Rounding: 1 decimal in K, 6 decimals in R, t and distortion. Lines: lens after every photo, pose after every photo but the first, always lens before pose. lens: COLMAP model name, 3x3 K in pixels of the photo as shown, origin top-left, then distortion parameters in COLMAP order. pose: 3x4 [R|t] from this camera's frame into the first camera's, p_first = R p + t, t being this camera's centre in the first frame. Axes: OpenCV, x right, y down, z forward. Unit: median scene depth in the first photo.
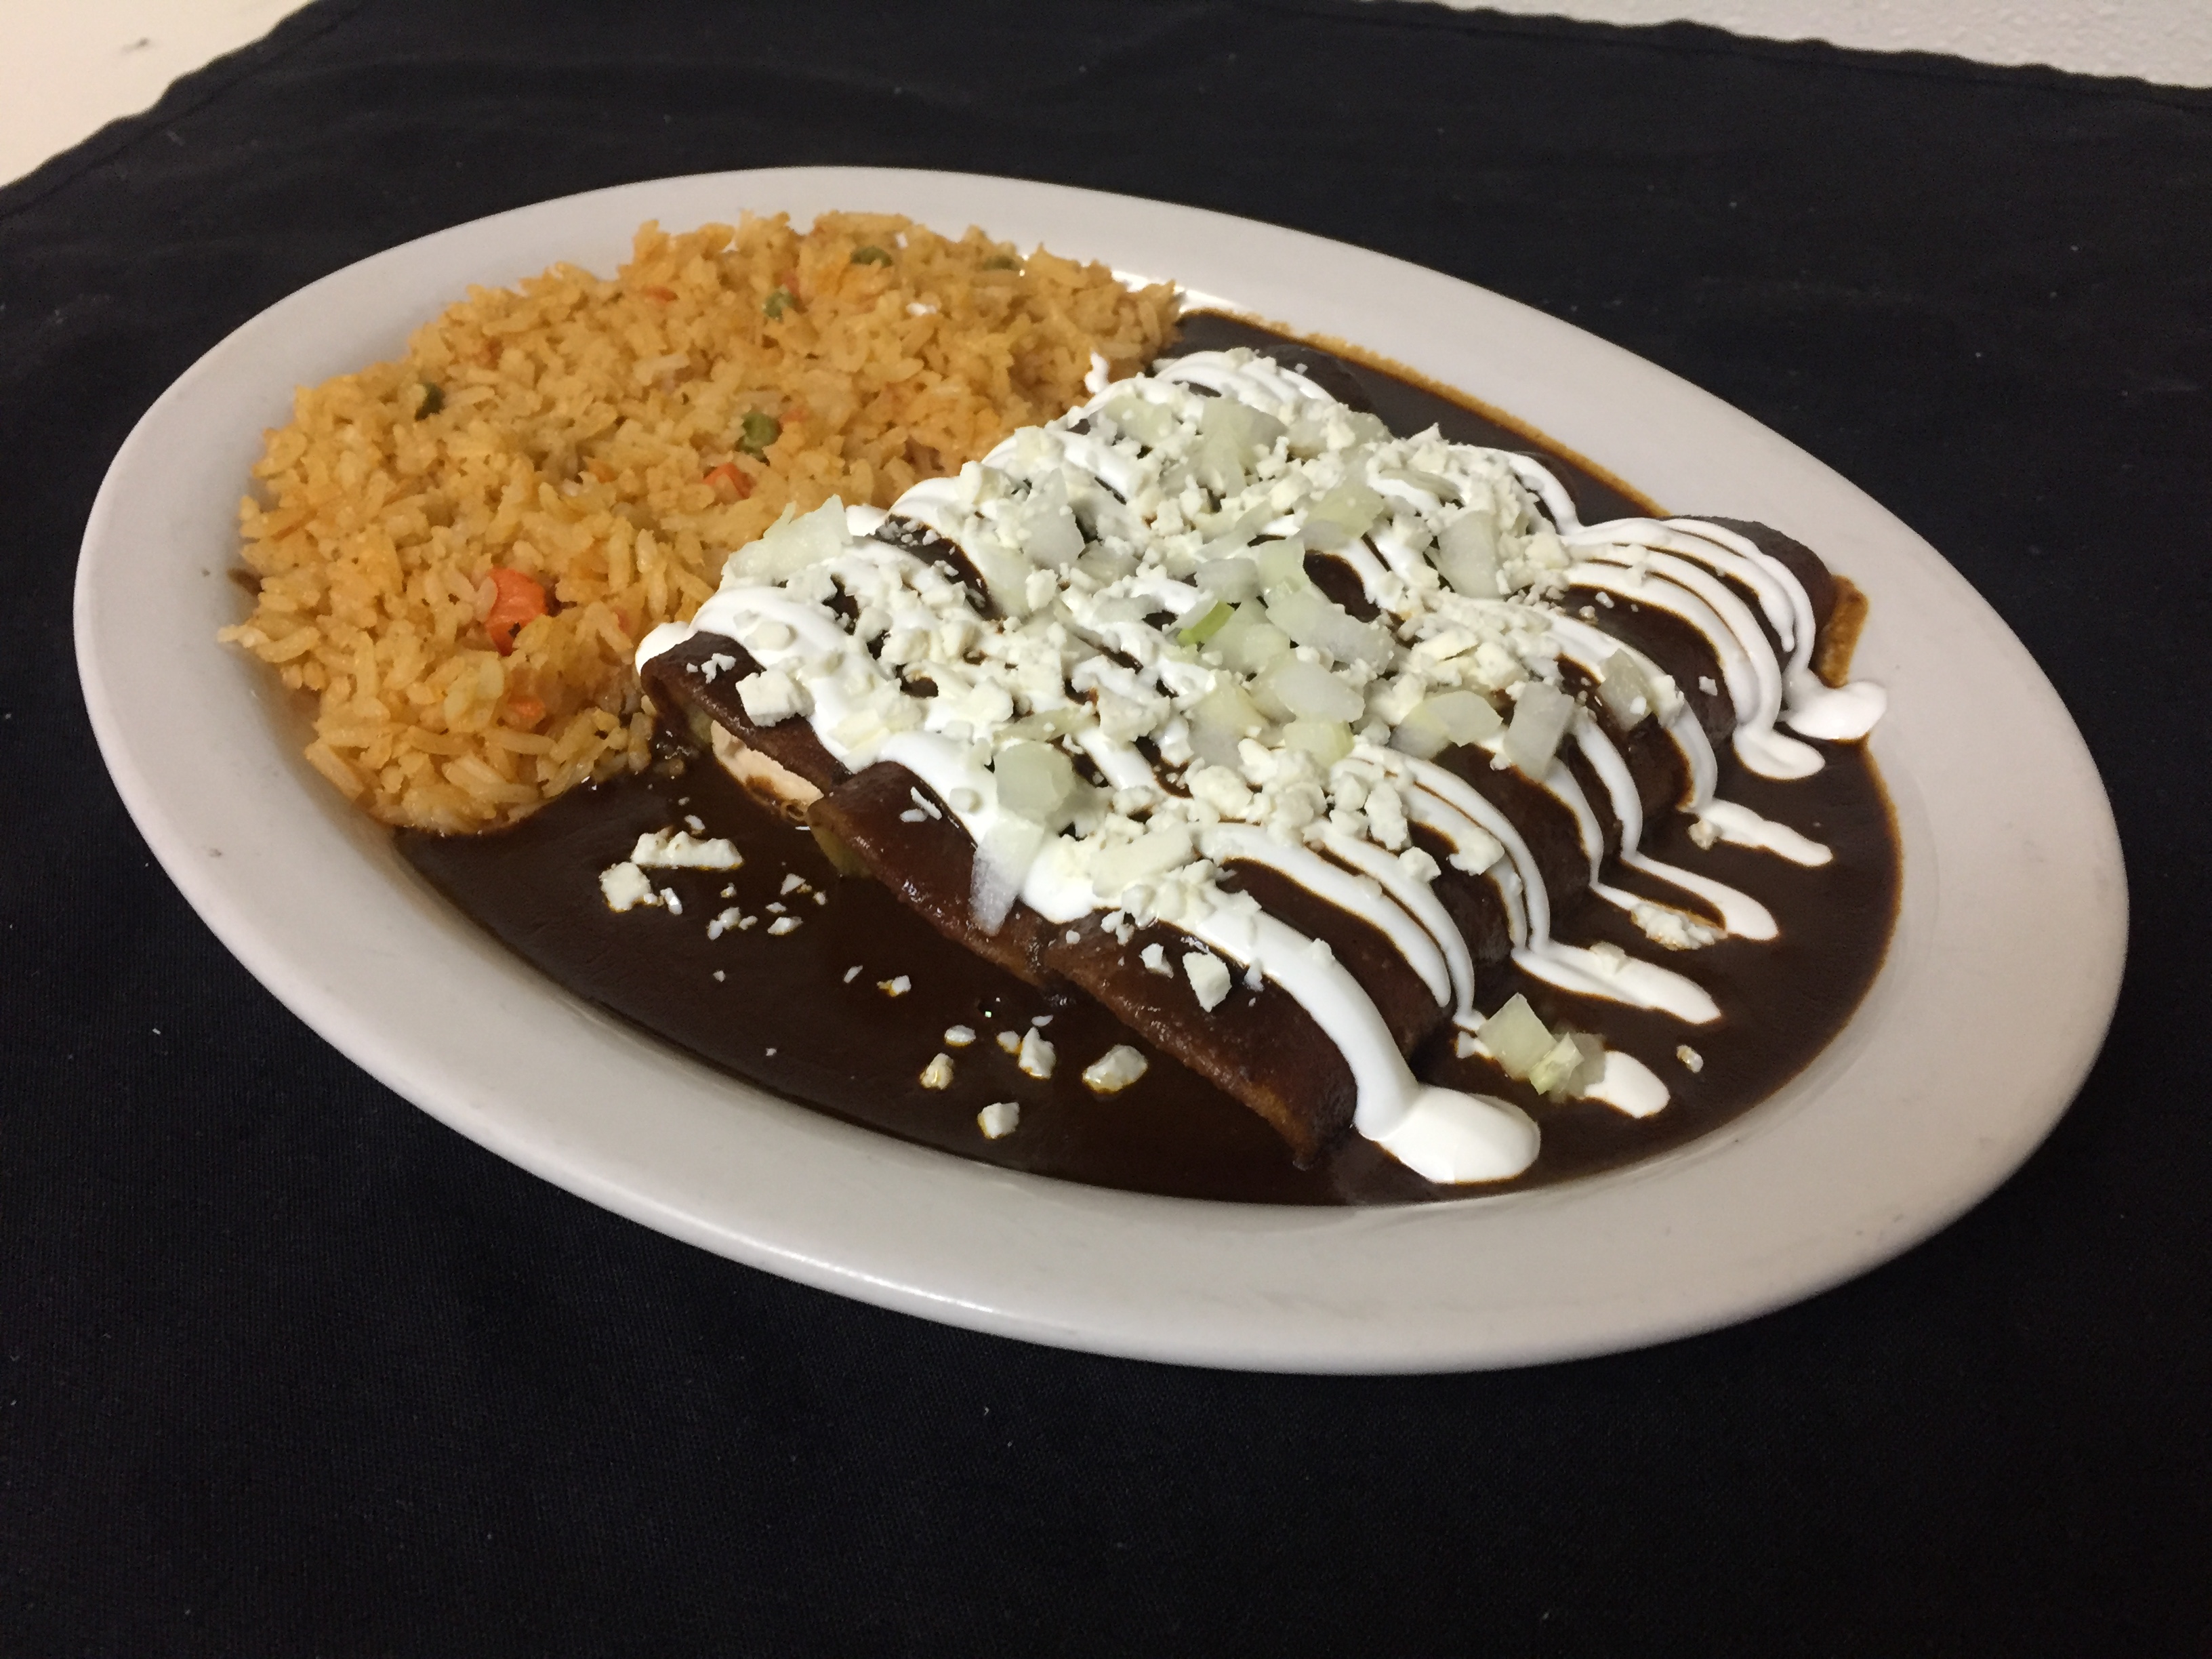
lens RADIAL K [[1995.8, 0, 1101.1], [0, 1995.8, 838.2], [0, 0, 1]] dist [0.052180, -0.044234]
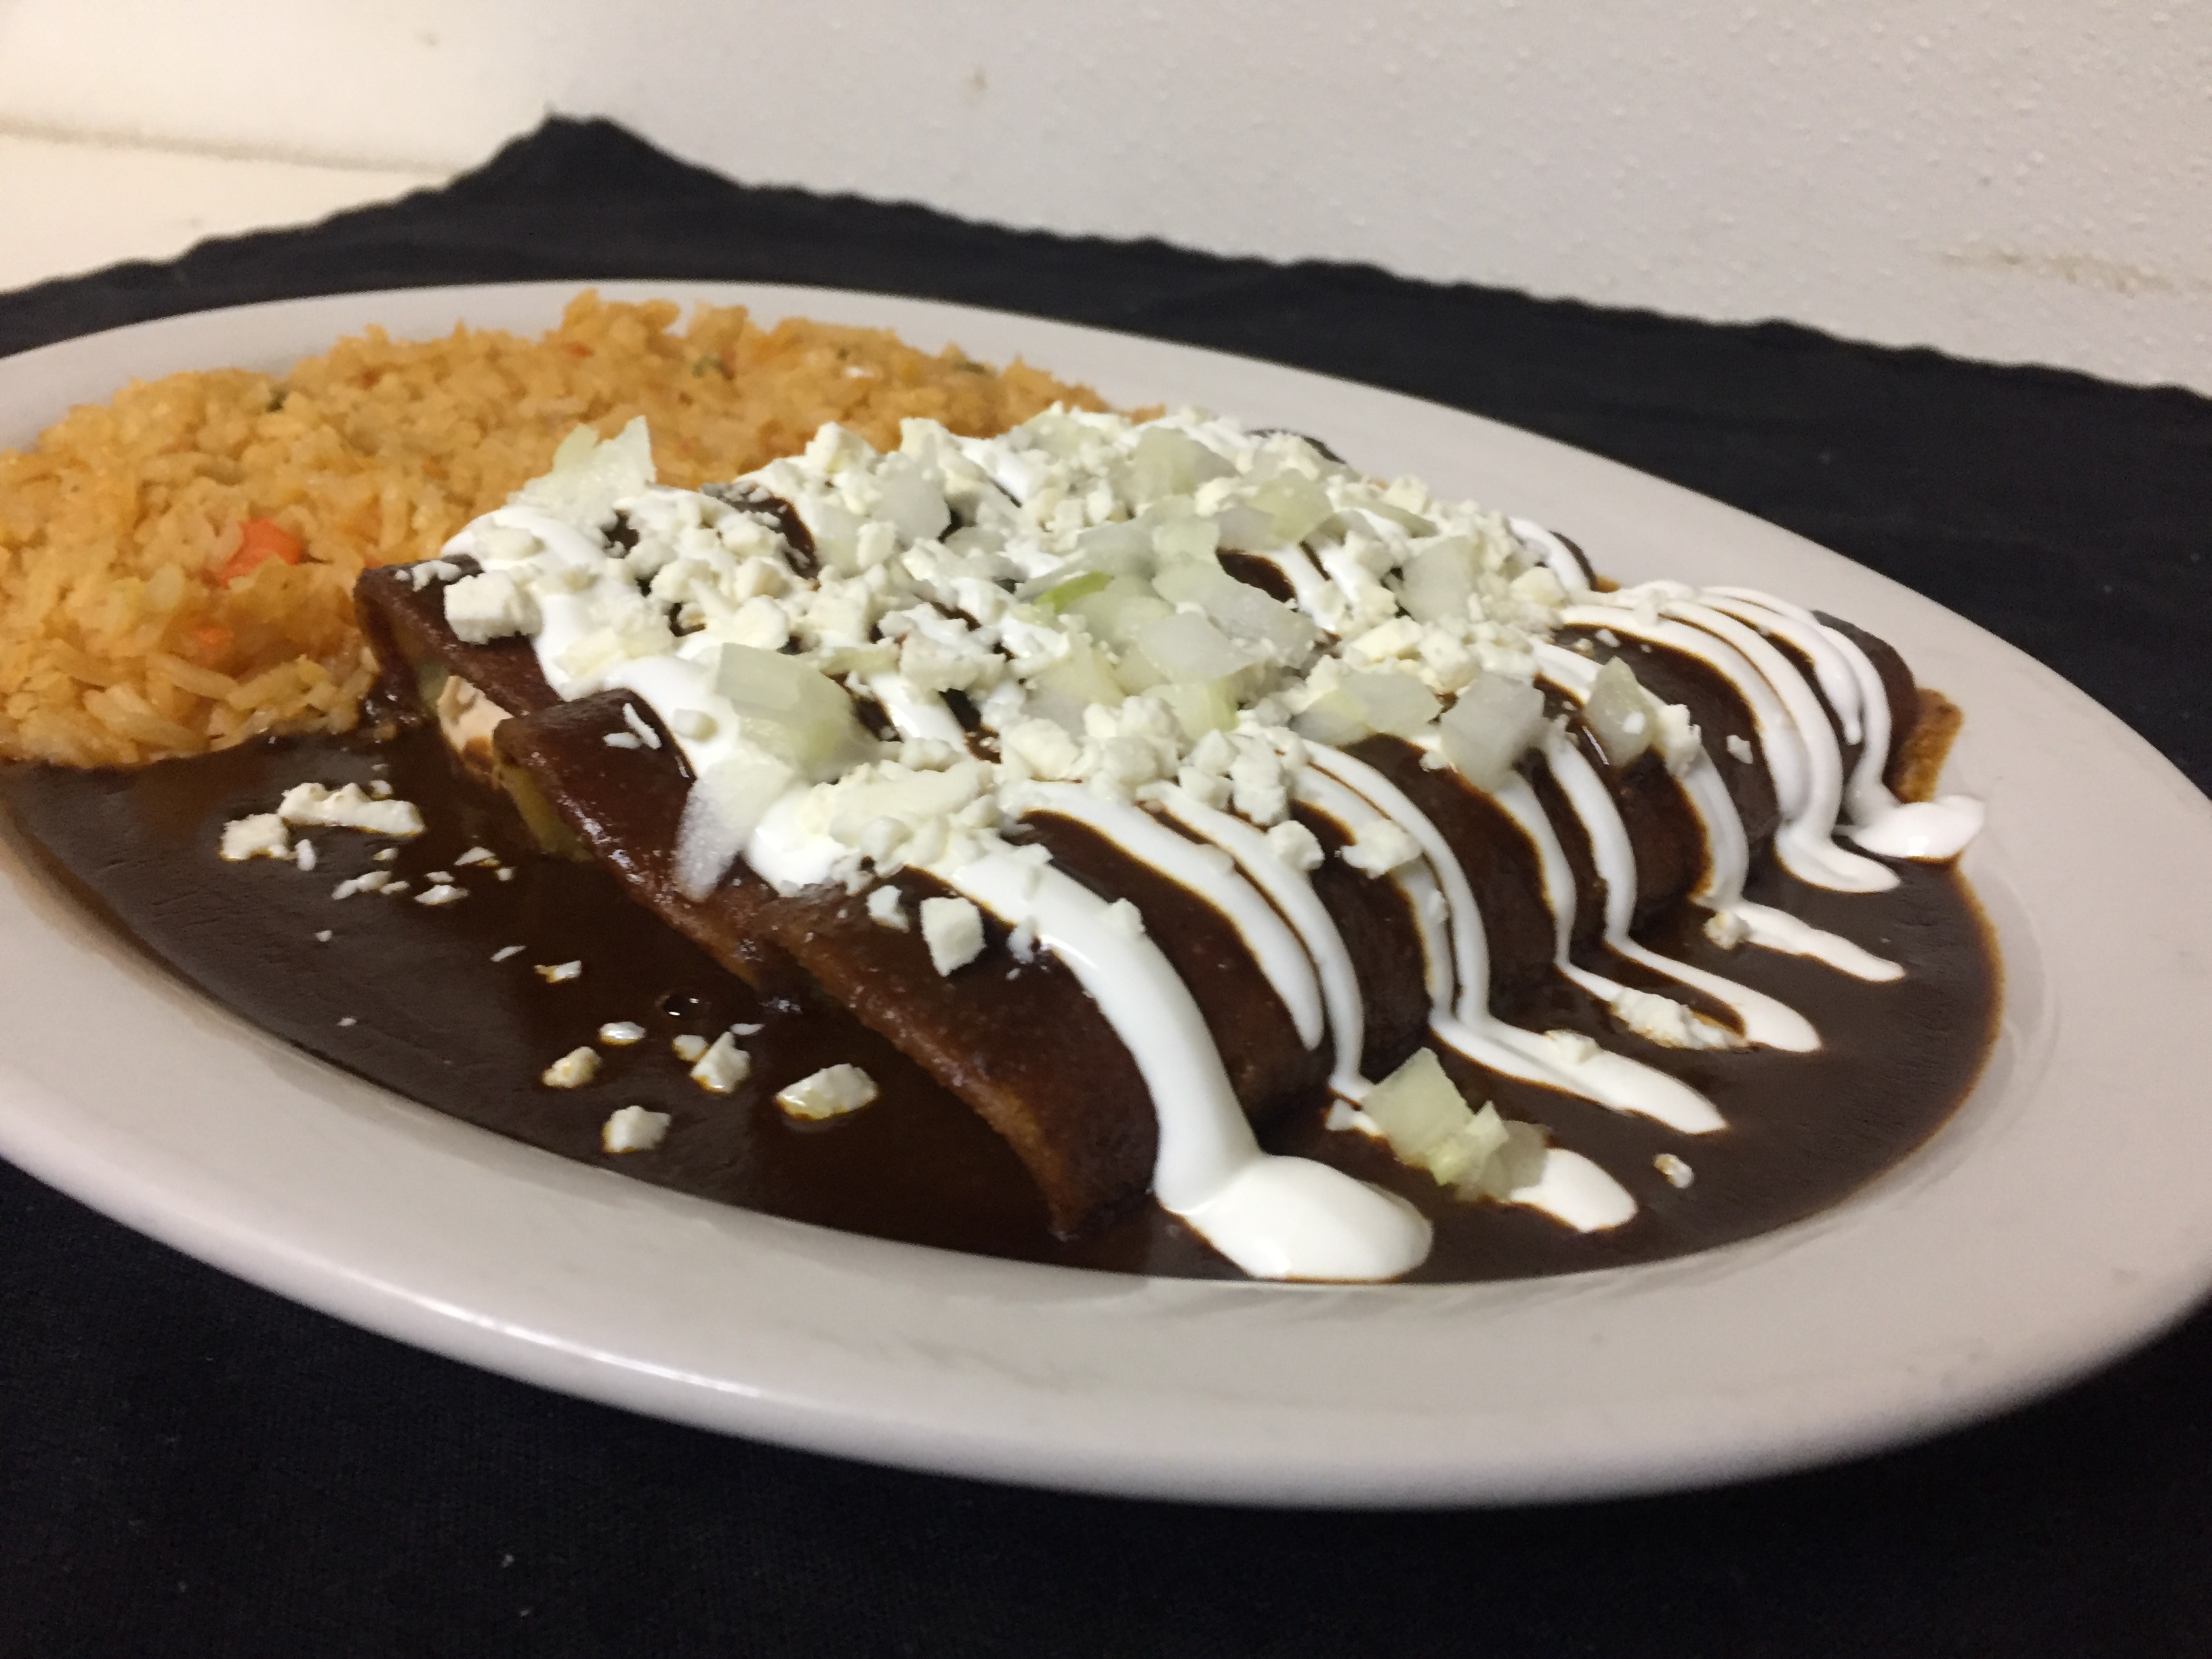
lens RADIAL K [[1995.8, 0, 1114.2], [0, 1995.8, 818.8], [0, 0, 1]] dist [0.052180, -0.044234]
pose [[0.993002, 0.097786, -0.066226, 0.129349], [-0.111605, 0.960378, -0.255379, 0.173729], [0.038629, 0.260983, 0.964570, 0.289527]]
